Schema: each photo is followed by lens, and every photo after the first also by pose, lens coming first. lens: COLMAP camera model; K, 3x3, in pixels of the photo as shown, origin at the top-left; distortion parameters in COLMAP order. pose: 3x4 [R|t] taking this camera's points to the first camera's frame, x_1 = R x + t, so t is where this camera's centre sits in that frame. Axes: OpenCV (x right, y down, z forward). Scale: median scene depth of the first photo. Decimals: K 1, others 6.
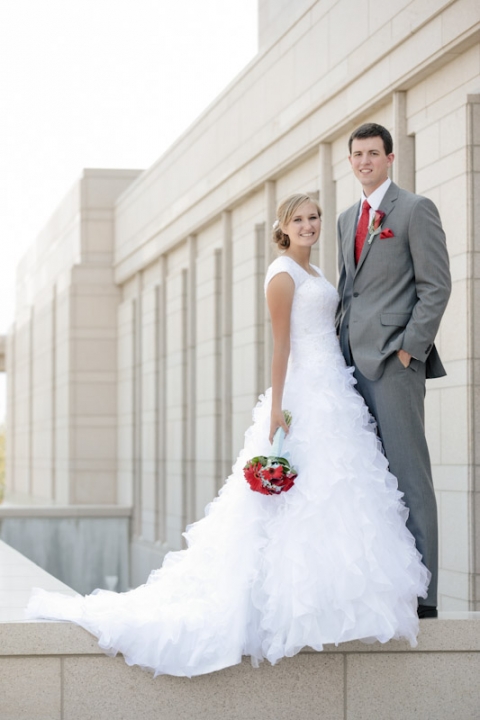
lens RADIAL K [[1783.1, 0, 240.0], [0, 1783.1, 360.0], [0, 0, 1]] dist [-0.011639, 0.030749]
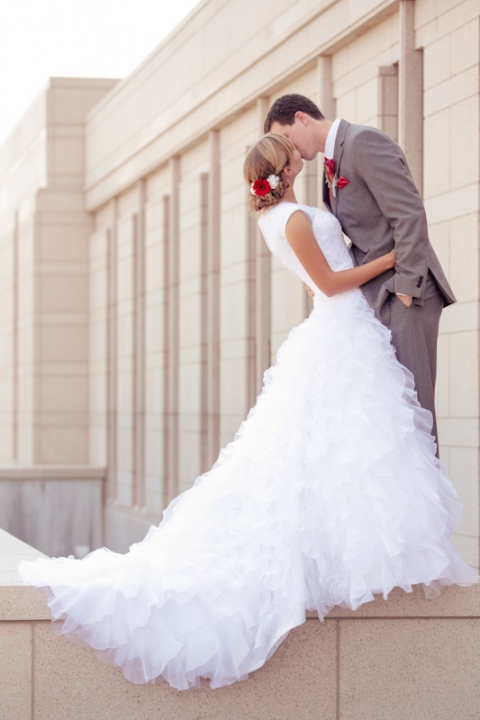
lens RADIAL K [[1783.1, 0, 240.0], [0, 1783.1, 360.0], [0, 0, 1]] dist [-0.011639, 0.030749]
pose [[0.999931, 0.001141, 0.011709, -0.004966], [-0.001478, 0.999582, 0.028871, 0.004454], [-0.011671, -0.028887, 0.999515, 0.121273]]
